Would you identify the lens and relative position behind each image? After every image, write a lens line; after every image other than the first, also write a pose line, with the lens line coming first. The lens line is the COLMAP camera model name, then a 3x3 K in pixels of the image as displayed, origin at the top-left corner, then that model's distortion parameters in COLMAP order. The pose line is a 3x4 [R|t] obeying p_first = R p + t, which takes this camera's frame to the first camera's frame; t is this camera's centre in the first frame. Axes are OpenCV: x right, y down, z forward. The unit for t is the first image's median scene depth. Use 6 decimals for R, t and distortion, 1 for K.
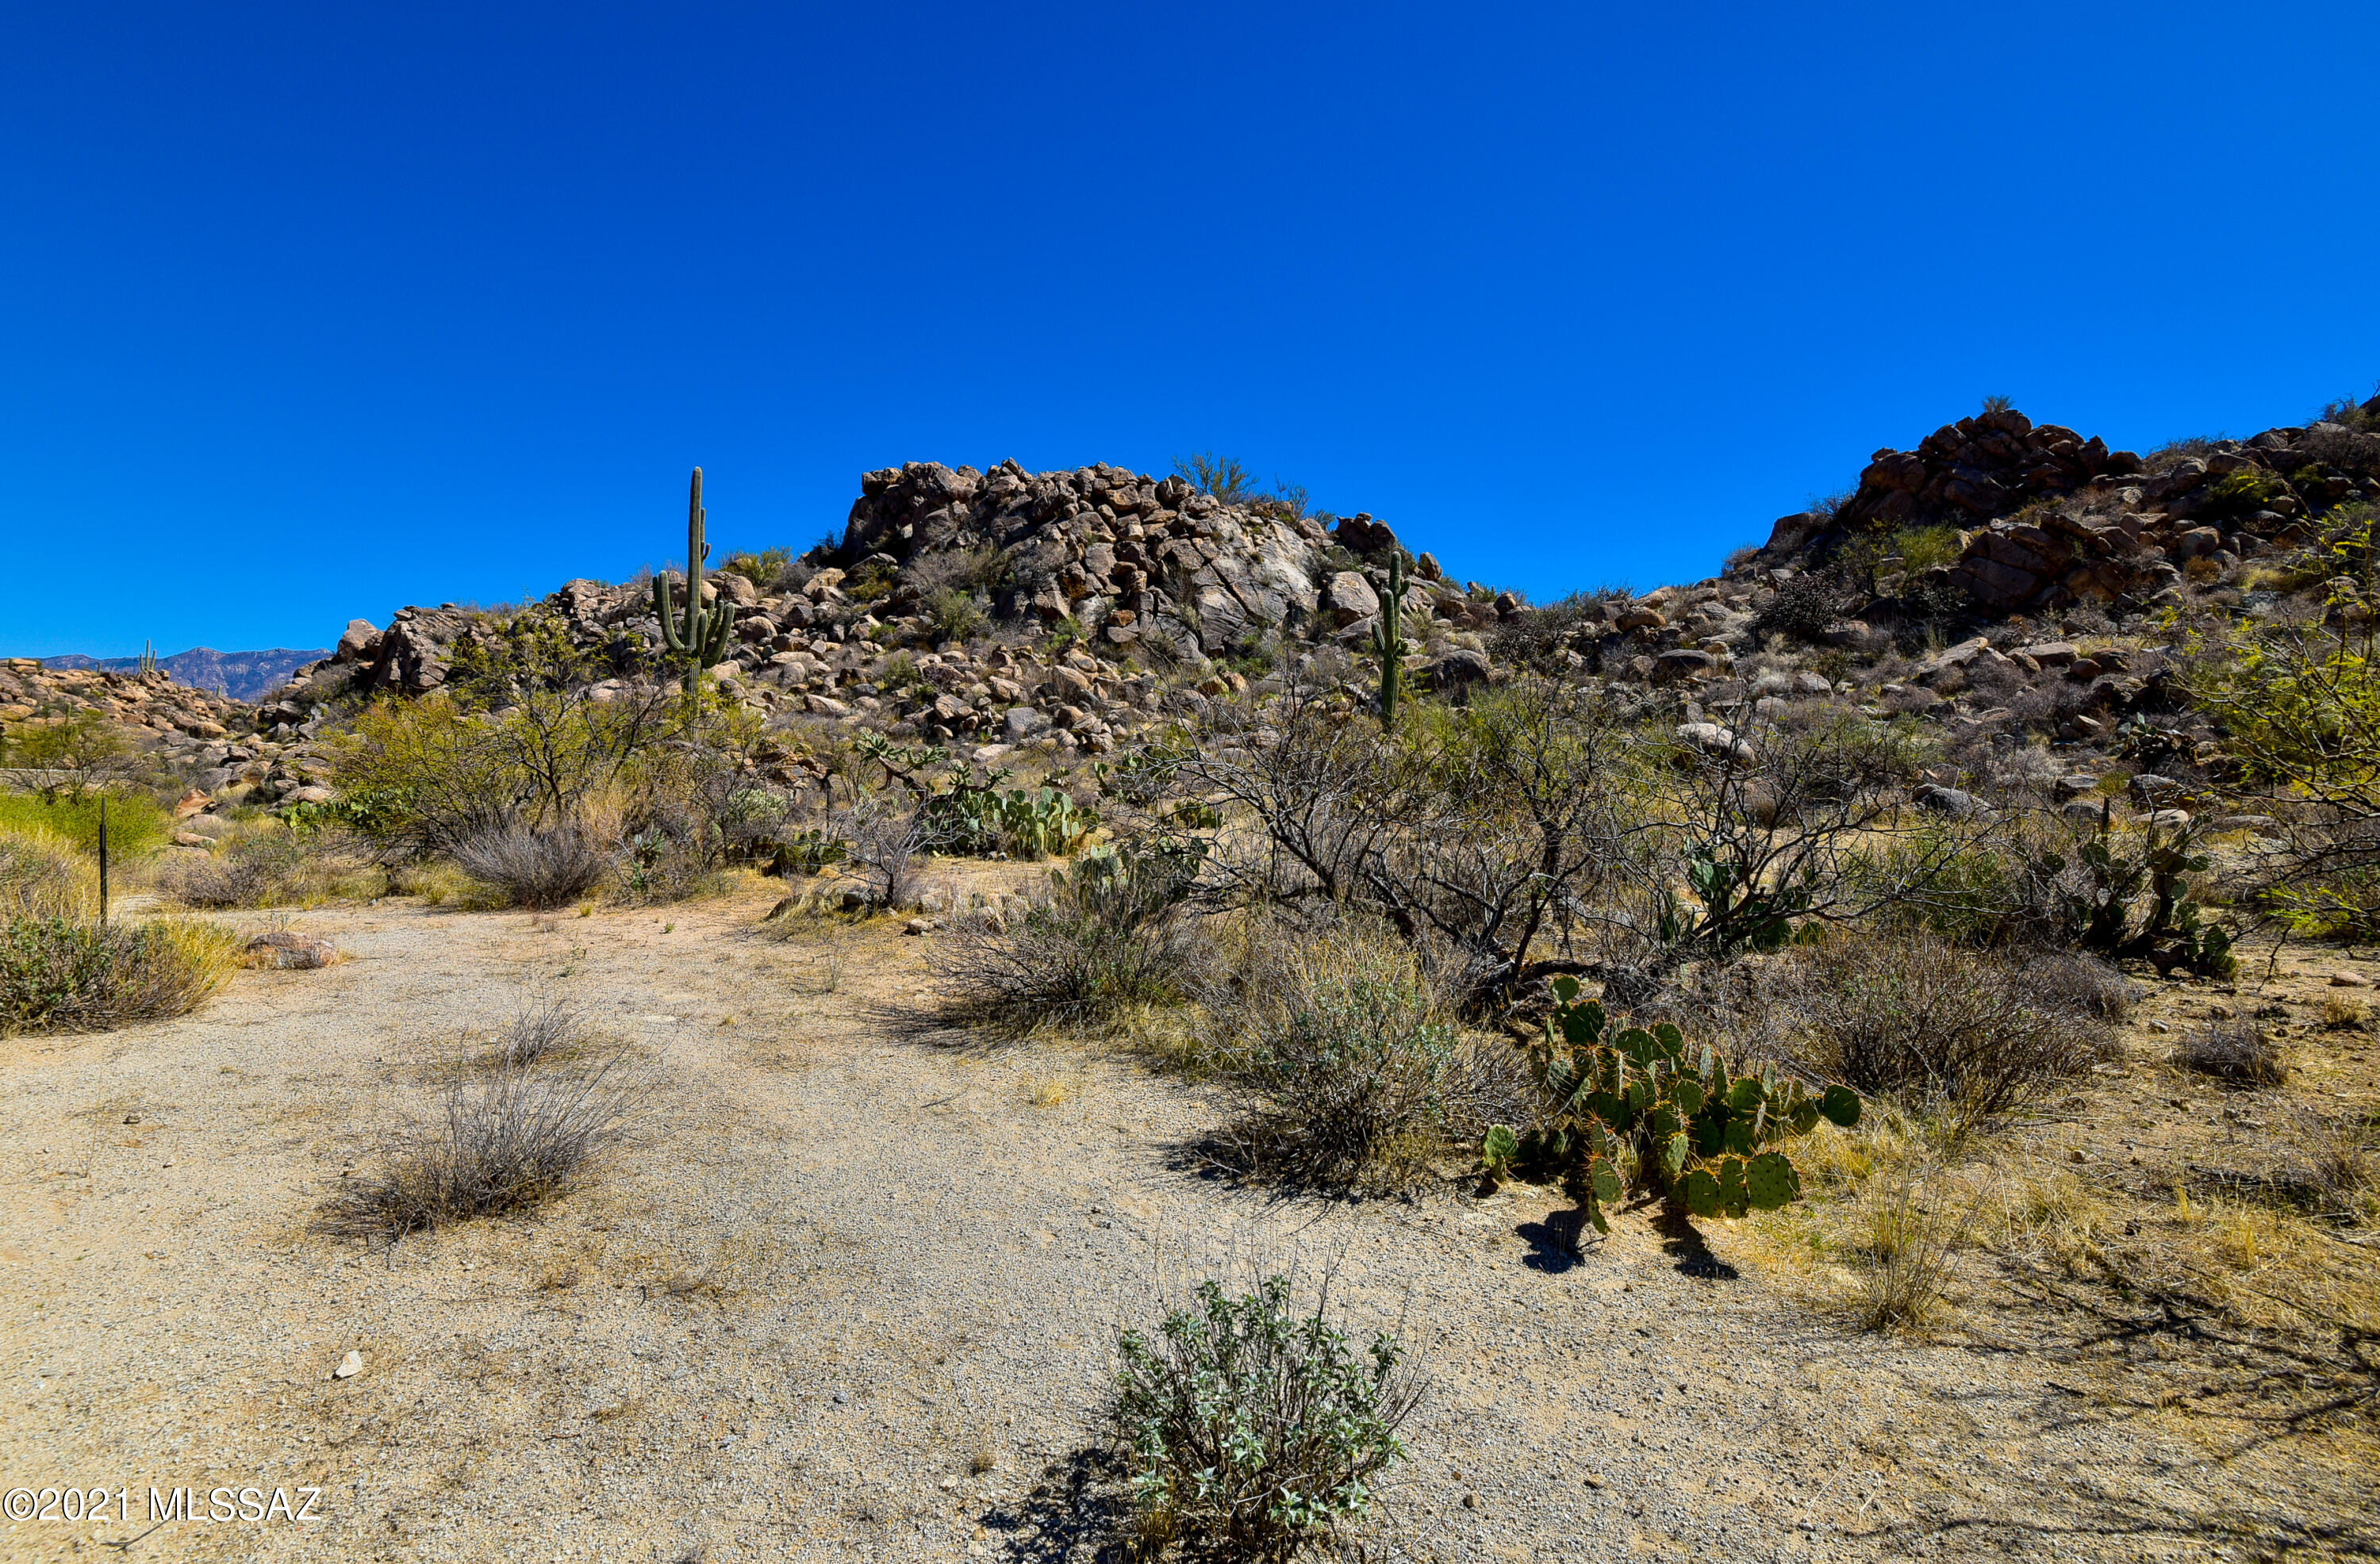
lens RADIAL K [[1100.1, 0, 1190.0], [0, 1100.1, 782.0], [0, 0, 1]] dist [-0.008824, -0.010237]
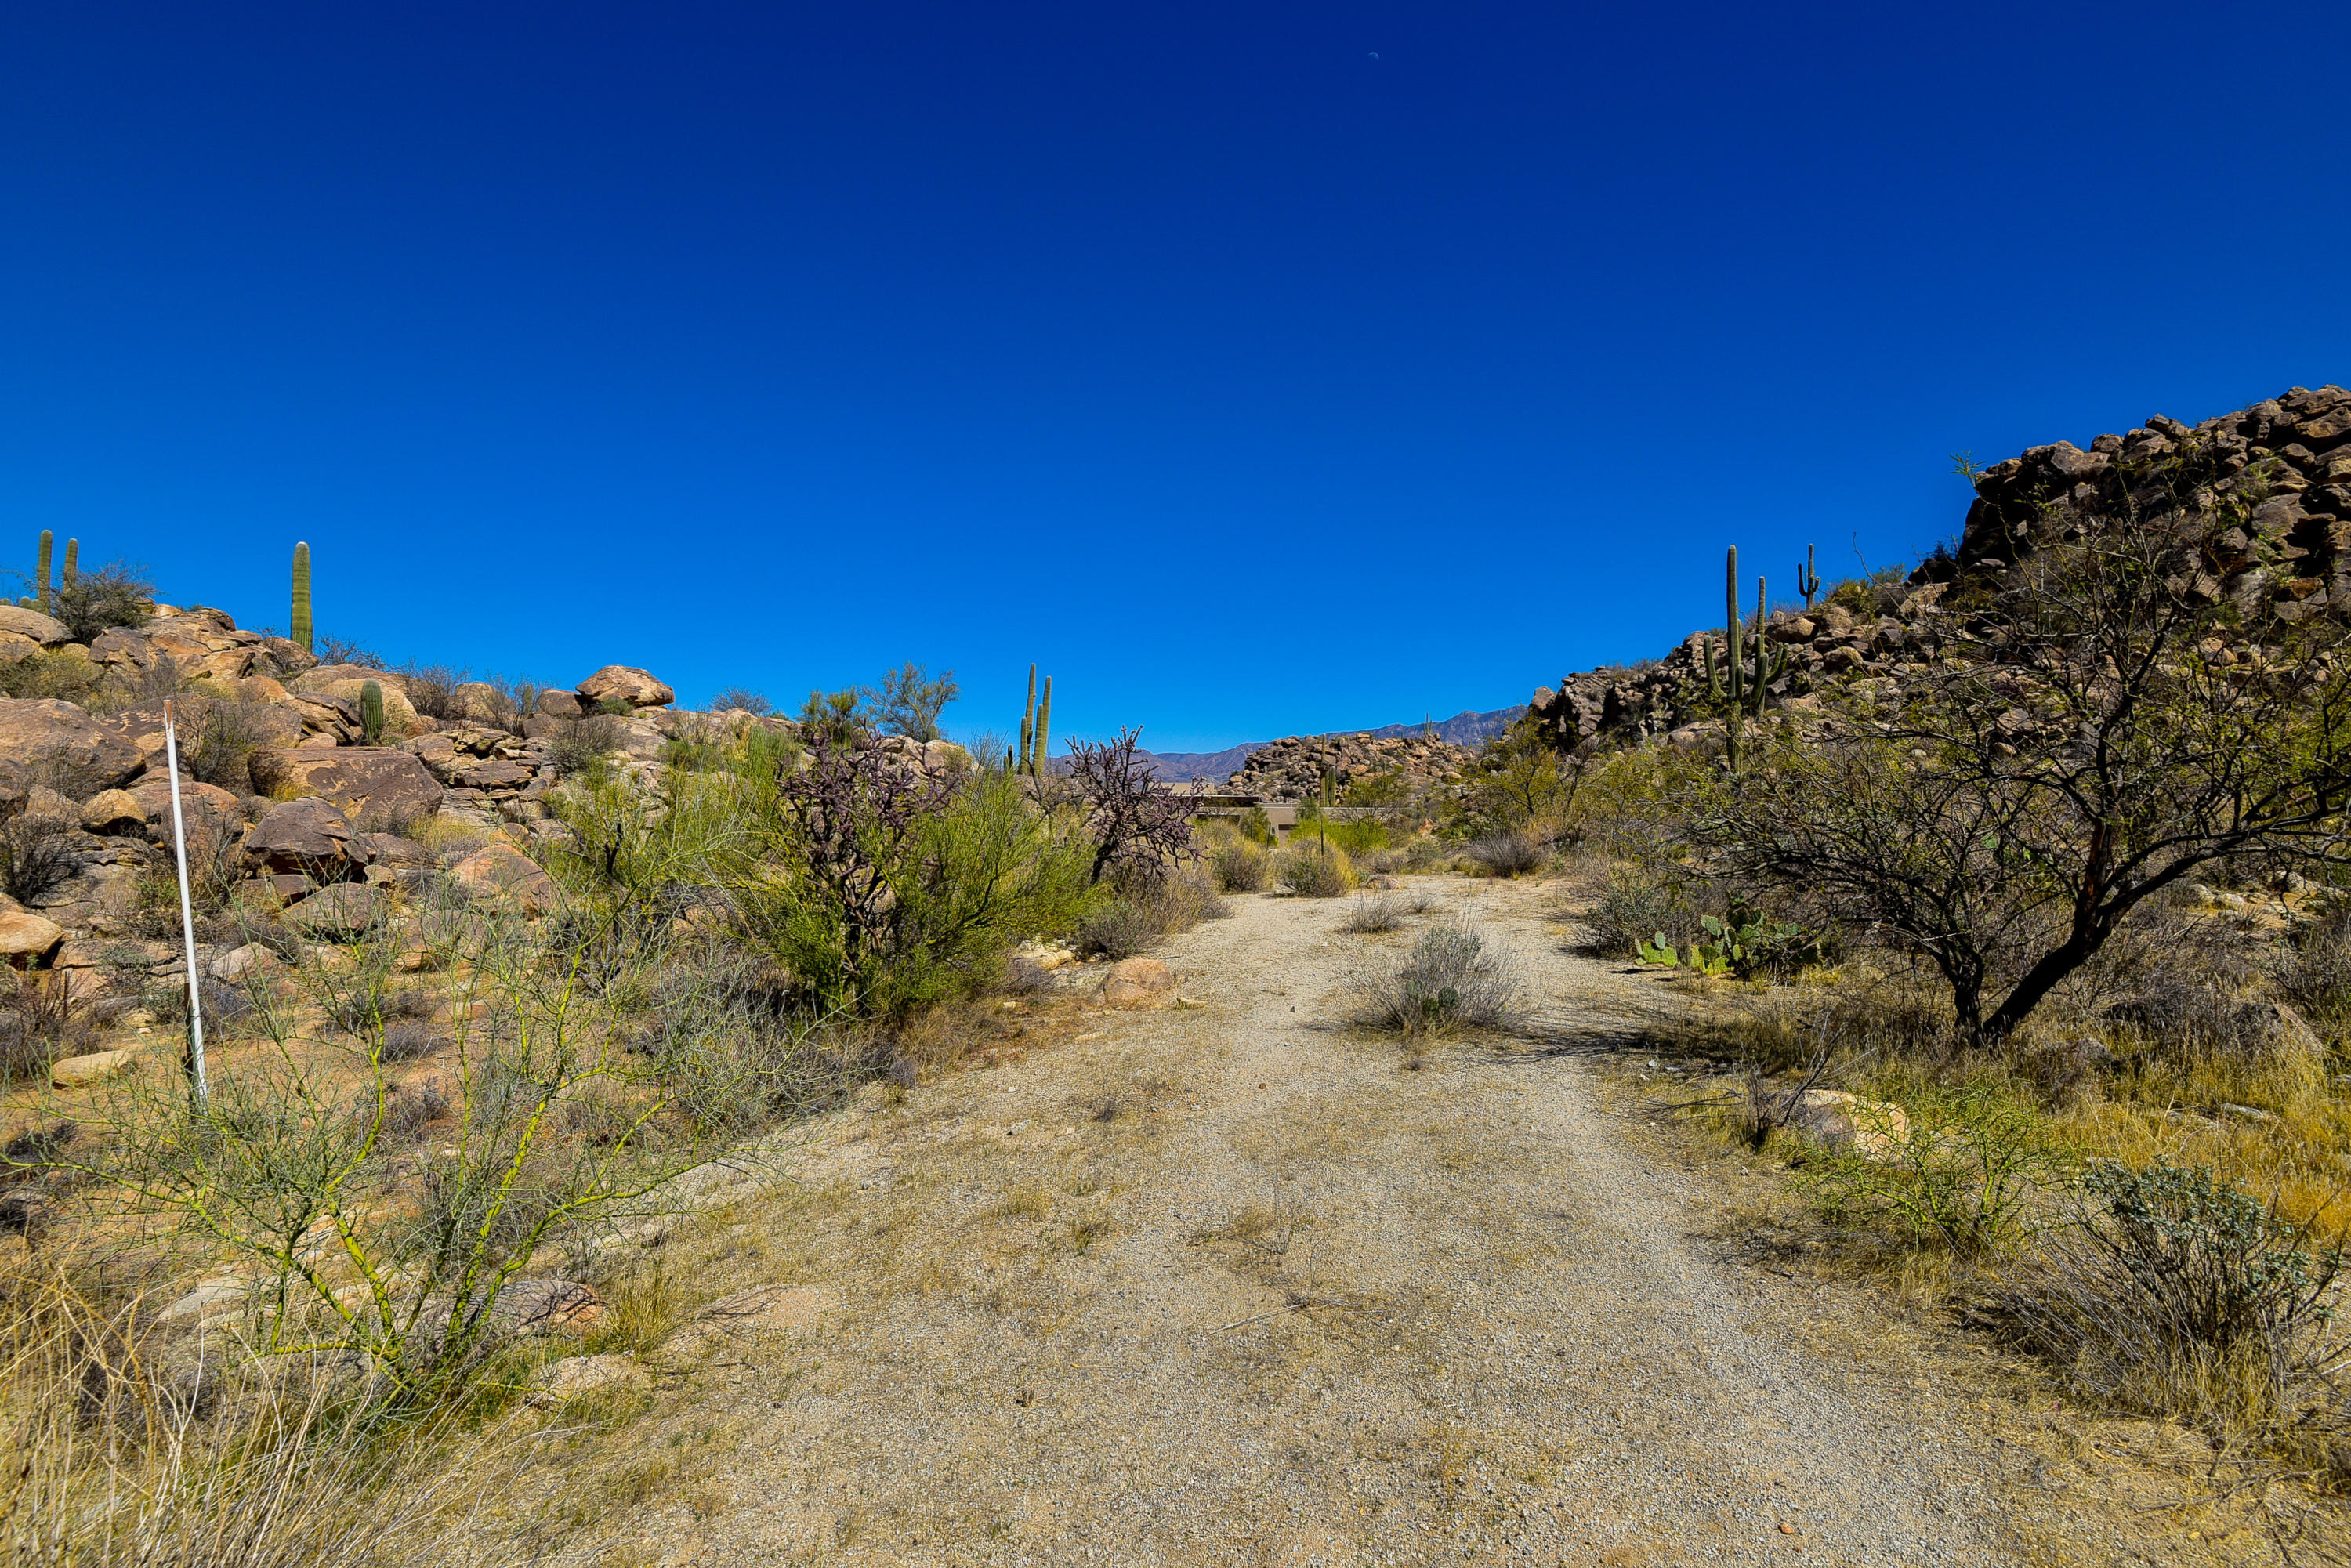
lens RADIAL K [[1090.1, 0, 1190.1], [0, 1090.1, 787.0], [0, 0, 1]] dist [-0.011770, -0.008652]
pose [[0.548490, -0.036994, -0.835339, 0.124894], [0.021417, 0.999315, -0.030193, 0.000744], [0.835883, -0.001330, 0.548906, -0.089240]]
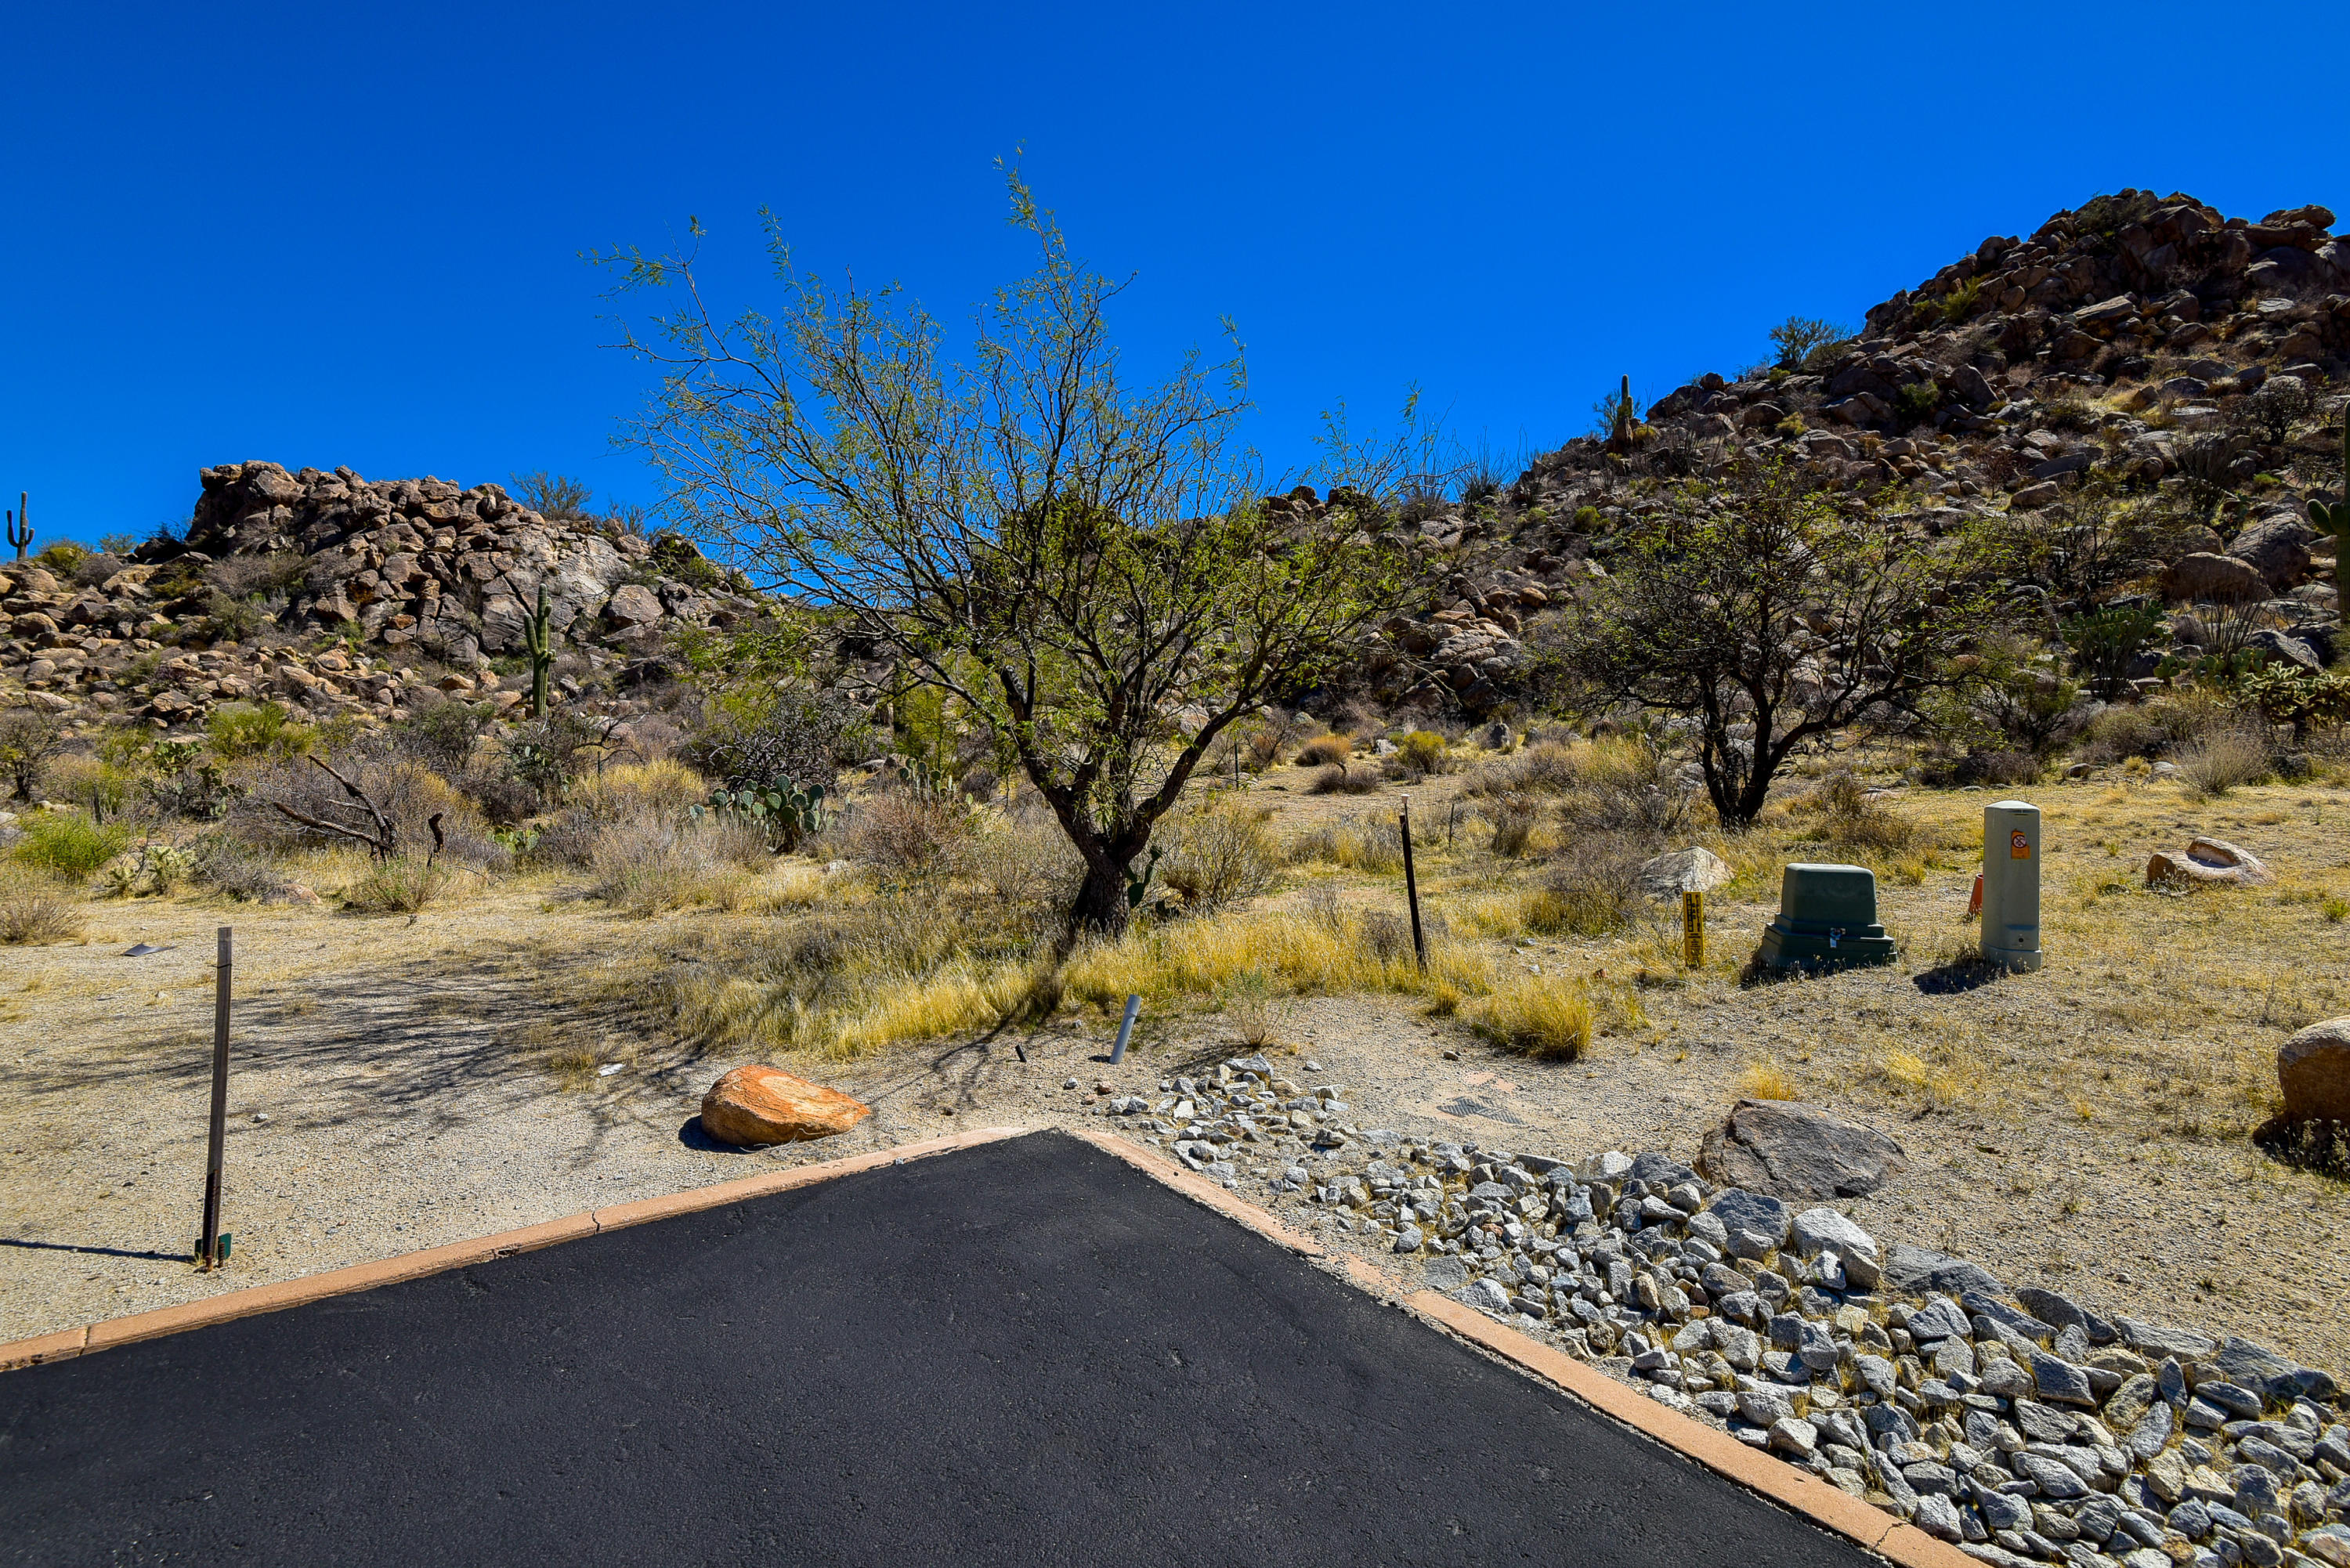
lens RADIAL K [[1078.6, 0, 1172.7], [0, 1078.6, 784.3], [0, 0, 1]] dist [-0.010335, -0.008571]
pose [[0.948336, -0.026779, 0.316134, 0.317953], [0.019907, 0.999491, 0.024946, 0.009654], [-0.316641, -0.017364, 0.948386, -0.303633]]
